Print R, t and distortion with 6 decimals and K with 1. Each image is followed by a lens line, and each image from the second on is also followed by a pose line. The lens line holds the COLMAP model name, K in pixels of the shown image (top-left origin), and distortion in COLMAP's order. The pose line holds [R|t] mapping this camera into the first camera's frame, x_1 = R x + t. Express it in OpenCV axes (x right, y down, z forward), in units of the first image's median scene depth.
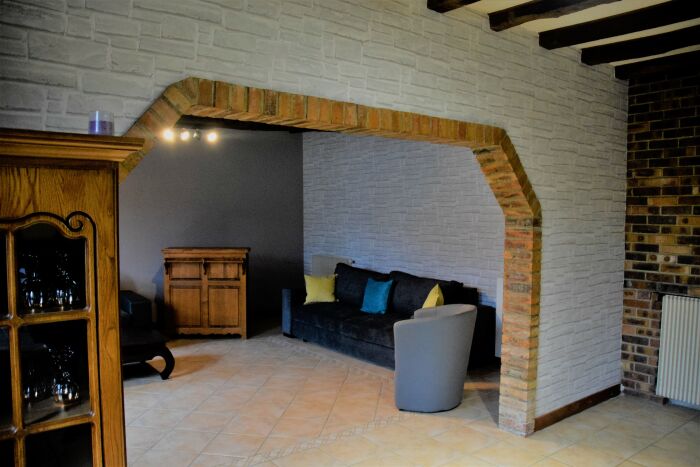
lens RADIAL K [[561.7, 0, 349.8], [0, 561.7, 236.0], [0, 0, 1]] dist [-0.118733, 0.036928]
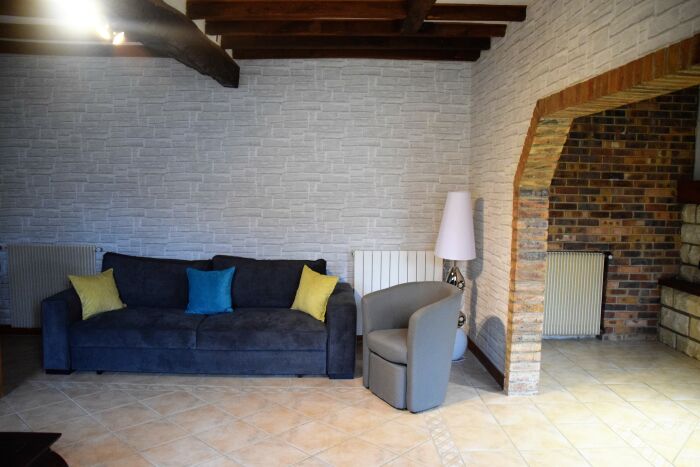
lens RADIAL K [[561.7, 0, 350.0], [0, 561.7, 231.1], [0, 0, 1]] dist [-0.118733, 0.036928]
pose [[0.593304, -0.067894, 0.802110, -0.647605], [0.025531, 0.997523, 0.065550, -0.026604], [-0.804573, -0.018413, 0.593568, 0.585537]]
